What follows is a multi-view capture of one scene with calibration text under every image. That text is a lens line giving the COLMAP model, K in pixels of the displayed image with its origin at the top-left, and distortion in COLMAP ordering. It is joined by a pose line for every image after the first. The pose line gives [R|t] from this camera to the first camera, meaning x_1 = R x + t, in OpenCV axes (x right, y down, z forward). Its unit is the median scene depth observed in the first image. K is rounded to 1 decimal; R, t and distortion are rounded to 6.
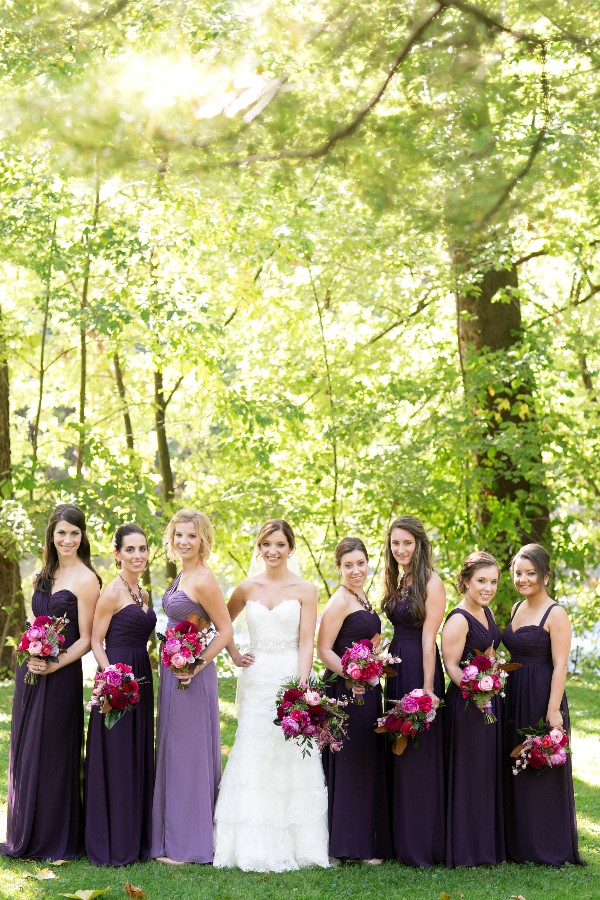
lens RADIAL K [[2222.7, 0, 304.0], [0, 2222.7, 450.8], [0, 0, 1]] dist [0.105900, 0.000000]
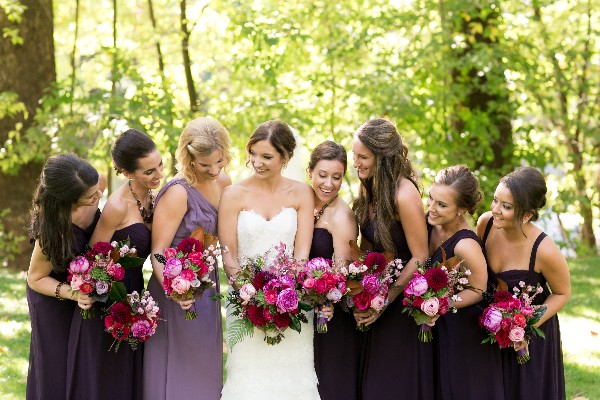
lens RADIAL K [[1481.8, 0, 301.3], [0, 1481.8, 200.5], [0, 0, 1]] dist [0.105900, 0.000000]
pose [[0.999944, -0.010191, 0.002973, -0.005934], [0.009942, 0.997188, 0.074277, 0.010476], [-0.003722, -0.074244, 0.997233, 0.212768]]
